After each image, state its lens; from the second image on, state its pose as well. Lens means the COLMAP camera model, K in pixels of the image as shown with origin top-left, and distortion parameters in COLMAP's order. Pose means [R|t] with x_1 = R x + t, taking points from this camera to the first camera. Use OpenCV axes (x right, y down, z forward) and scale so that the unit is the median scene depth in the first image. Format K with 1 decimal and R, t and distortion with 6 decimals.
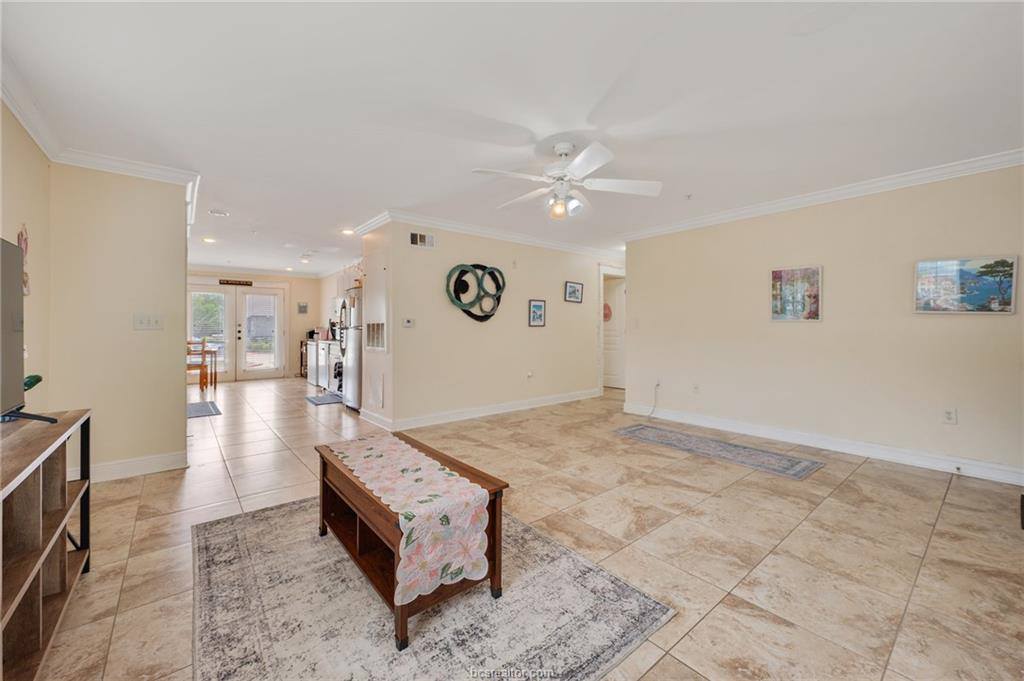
lens RADIAL K [[407.8, 0, 512.9], [0, 407.8, 330.1], [0, 0, 1]] dist [0.000177, 0.000003]
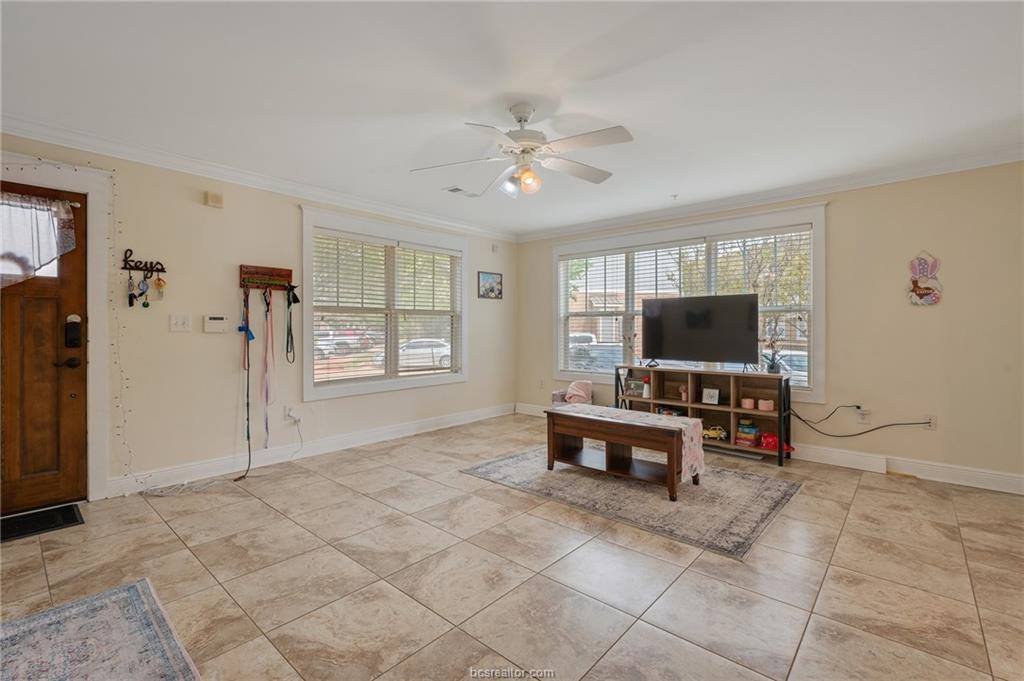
lens RADIAL K [[457.4, 0, 510.6], [0, 457.4, 328.3], [0, 0, 1]] dist [0.000196, 0.000028]
pose [[-0.988209, 0.000062, -0.153112, 0.312709], [-0.000787, 0.999985, 0.005488, -0.014749], [0.153110, 0.005544, -0.988194, 2.044596]]
